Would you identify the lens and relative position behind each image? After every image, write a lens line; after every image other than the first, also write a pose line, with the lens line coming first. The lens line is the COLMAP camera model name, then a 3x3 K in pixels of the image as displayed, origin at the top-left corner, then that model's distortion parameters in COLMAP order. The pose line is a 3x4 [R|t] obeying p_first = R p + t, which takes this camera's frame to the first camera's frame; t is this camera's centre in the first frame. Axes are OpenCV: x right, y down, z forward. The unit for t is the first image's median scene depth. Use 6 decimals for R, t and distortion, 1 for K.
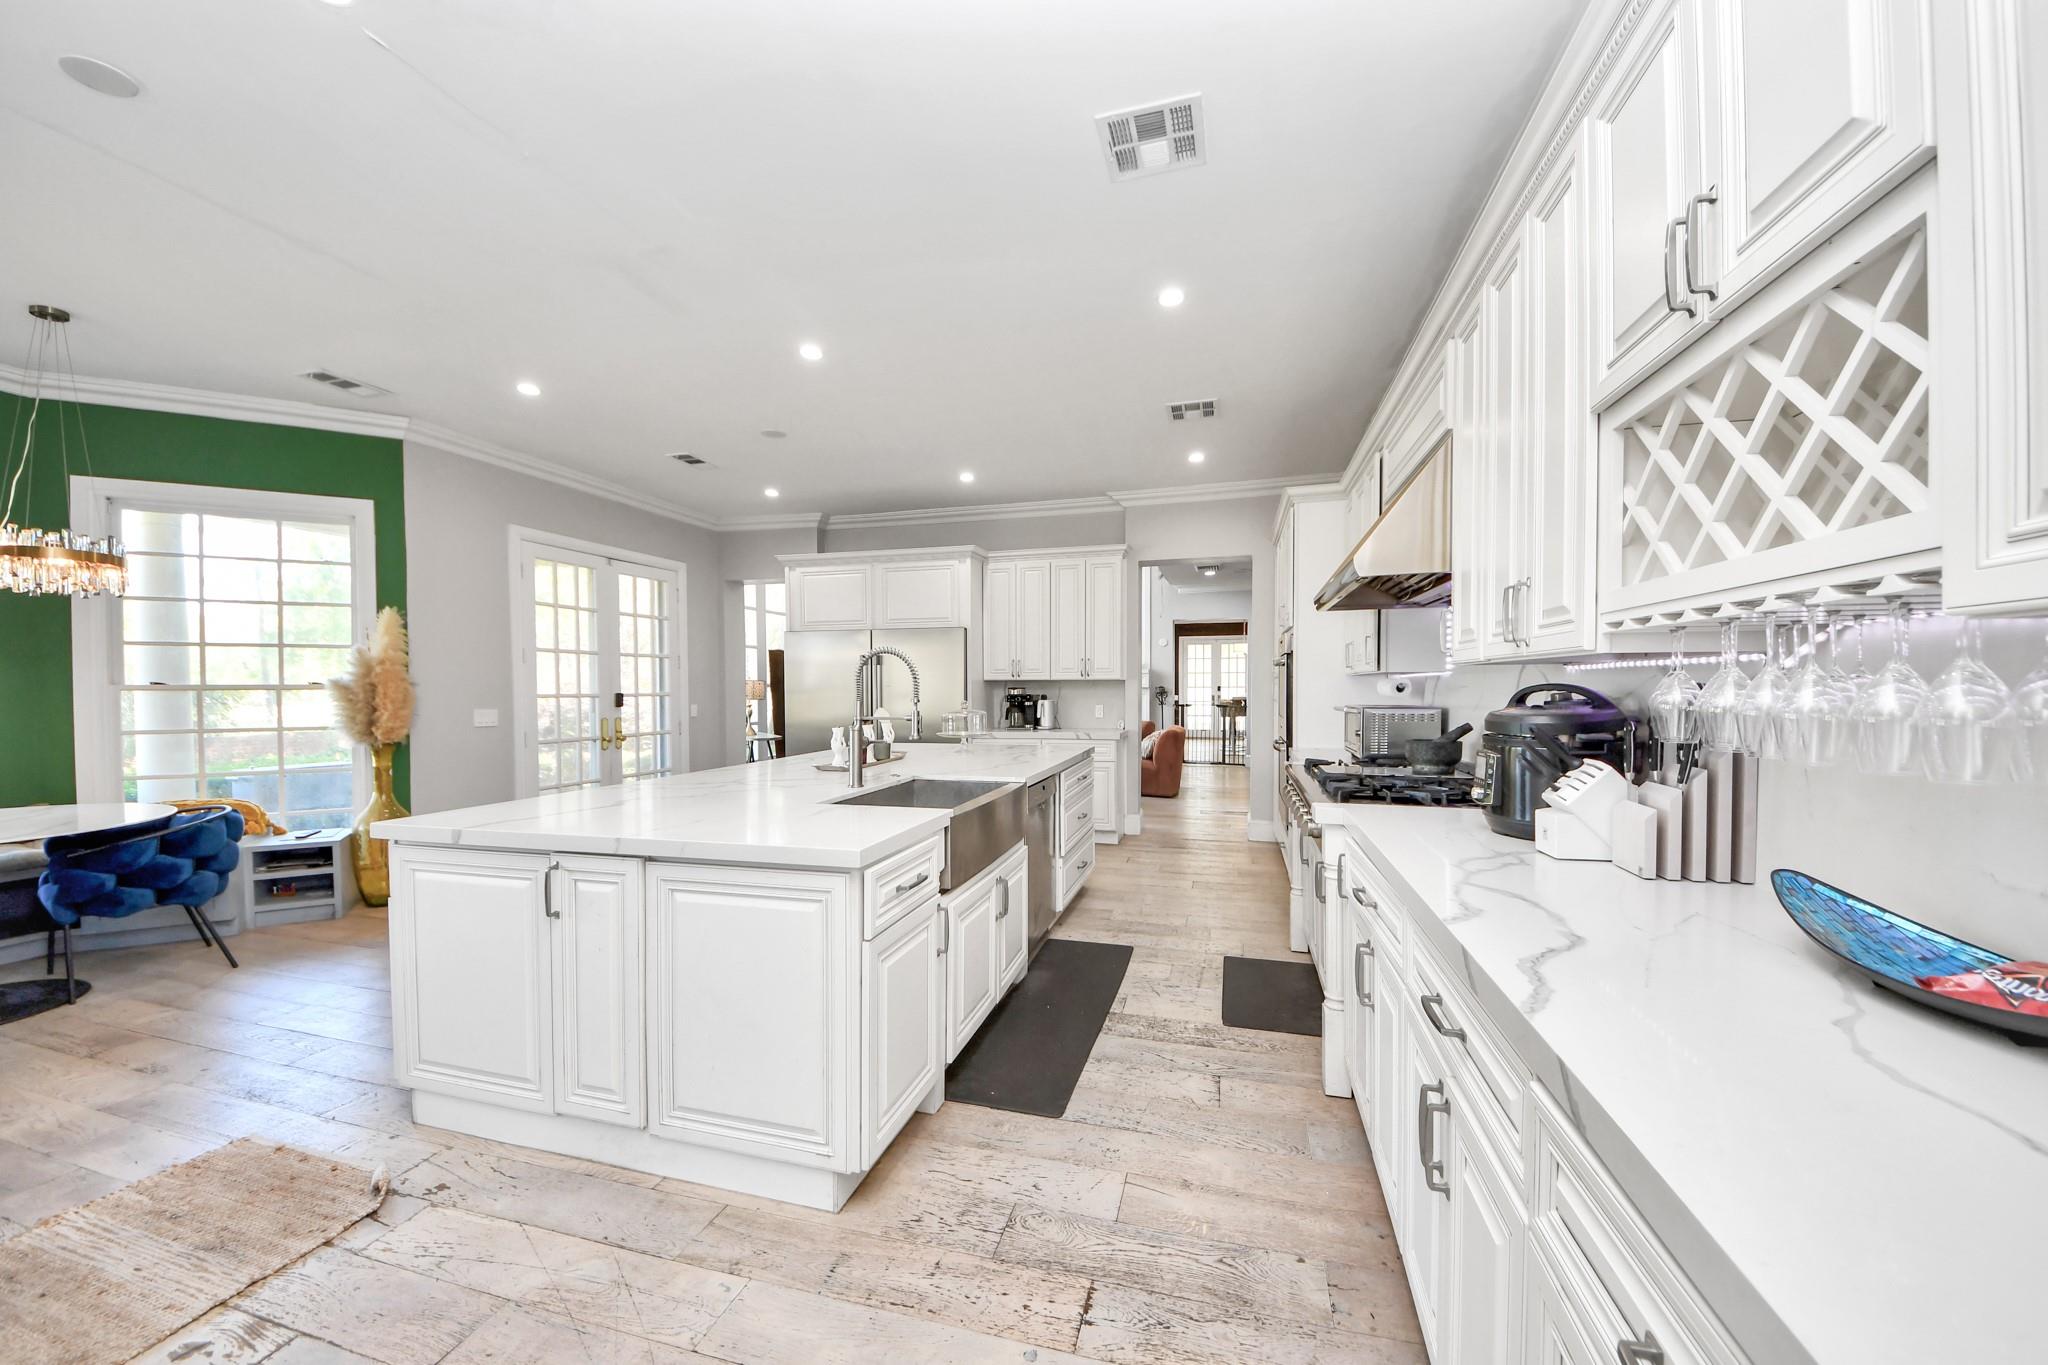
lens RADIAL K [[725.7, 0, 993.0], [0, 725.7, 682.2], [0, 0, 1]] dist [0.004299, -0.007181]
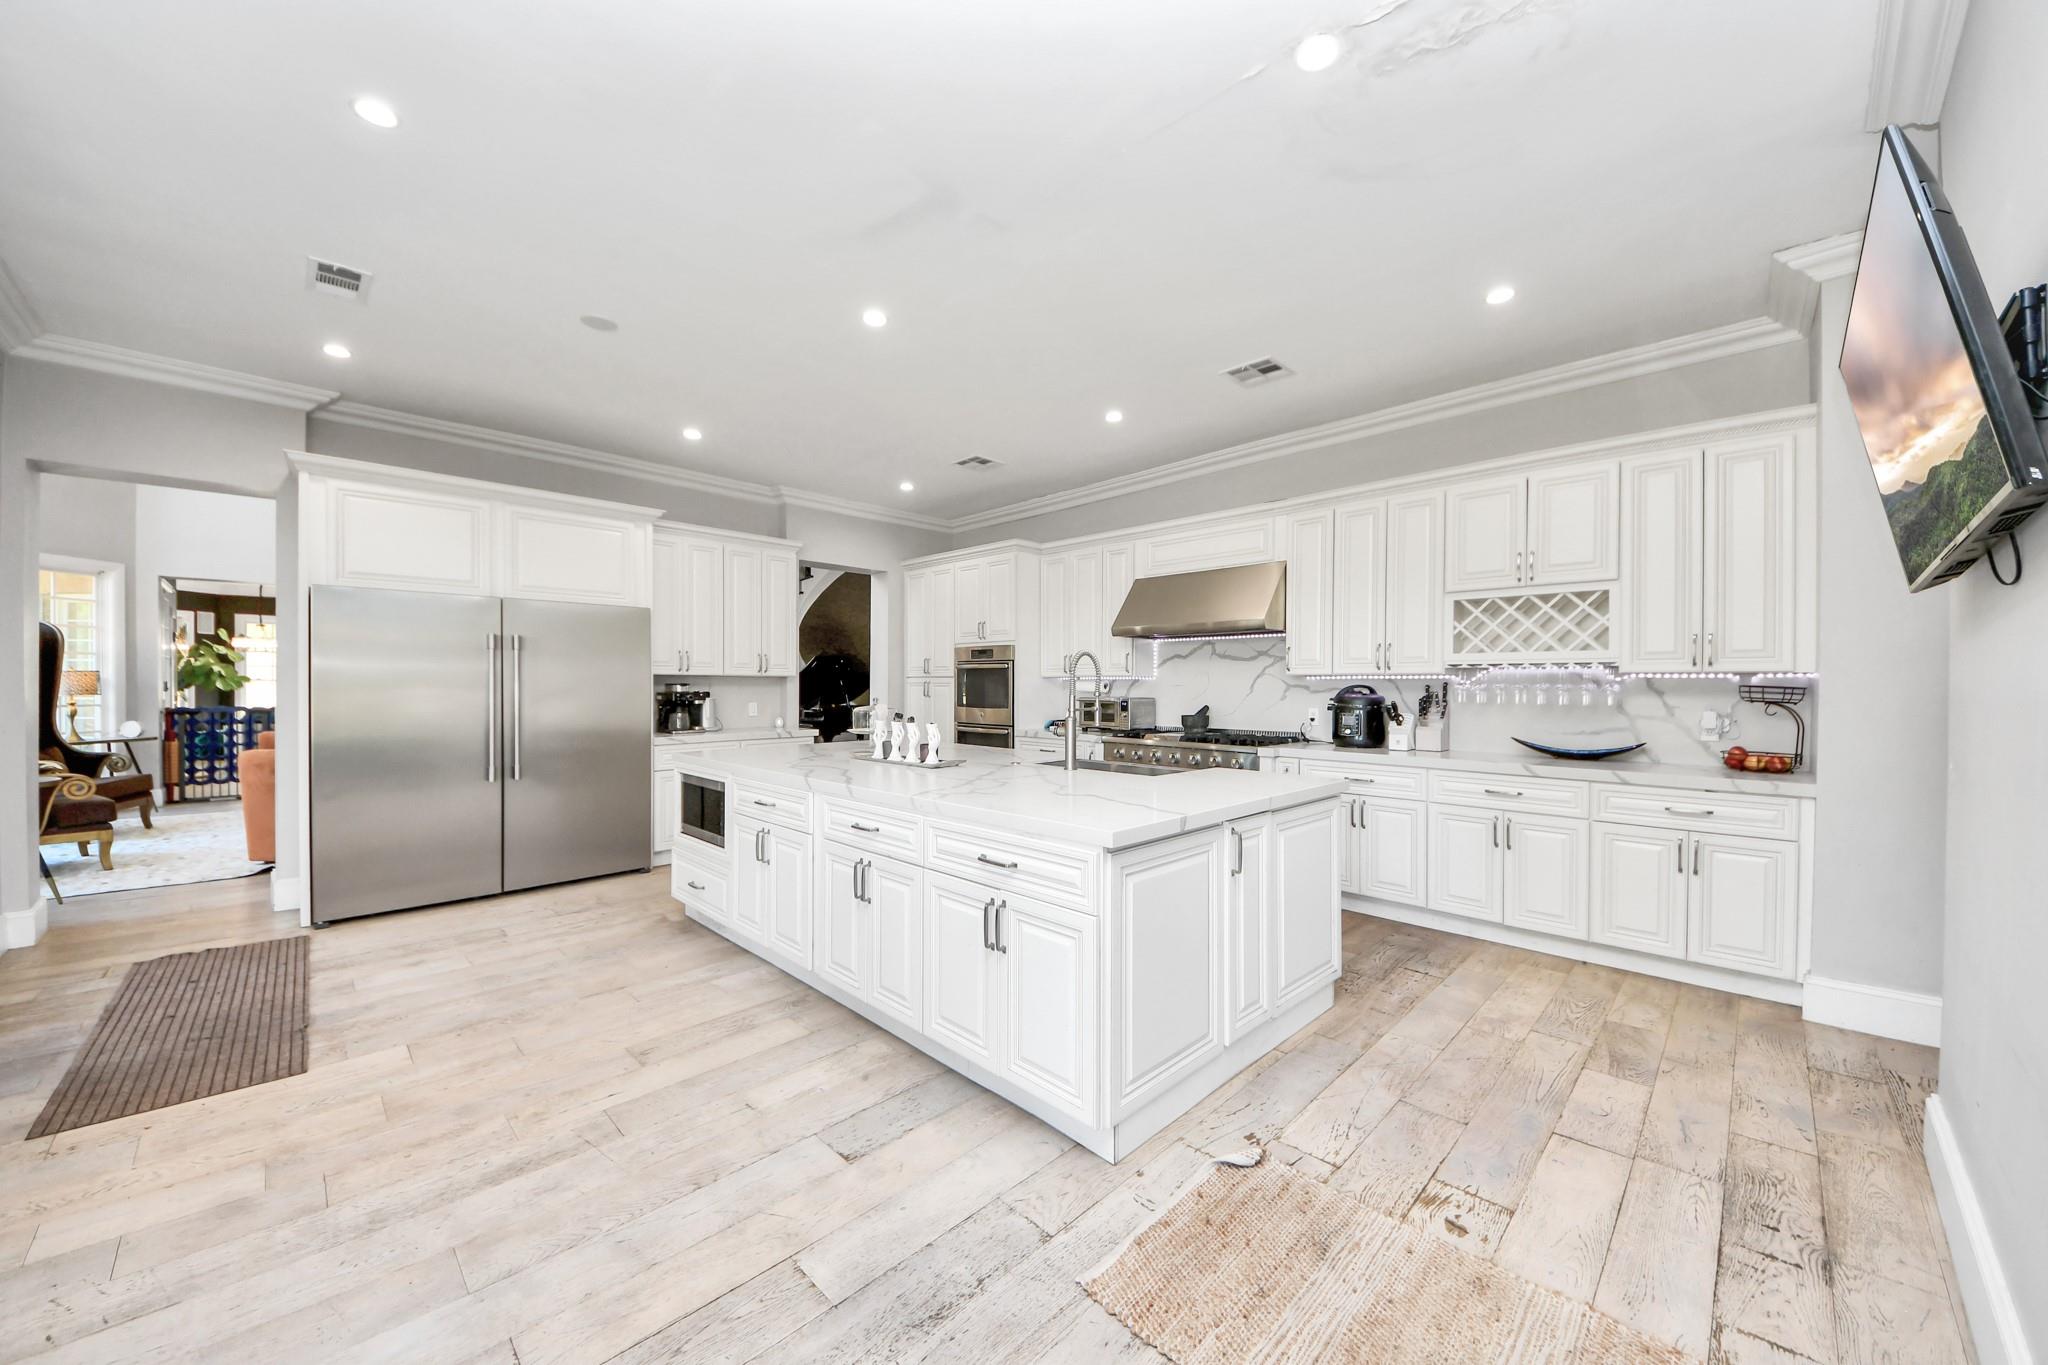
lens RADIAL K [[725.7, 0, 1030.6], [0, 725.7, 698.9], [0, 0, 1]] dist [0.004299, -0.007181]
pose [[0.500456, -0.005353, 0.865746, -0.548078], [-0.012596, 0.999830, 0.013464, 0.009997], [-0.865670, -0.017643, 0.500303, 0.221391]]
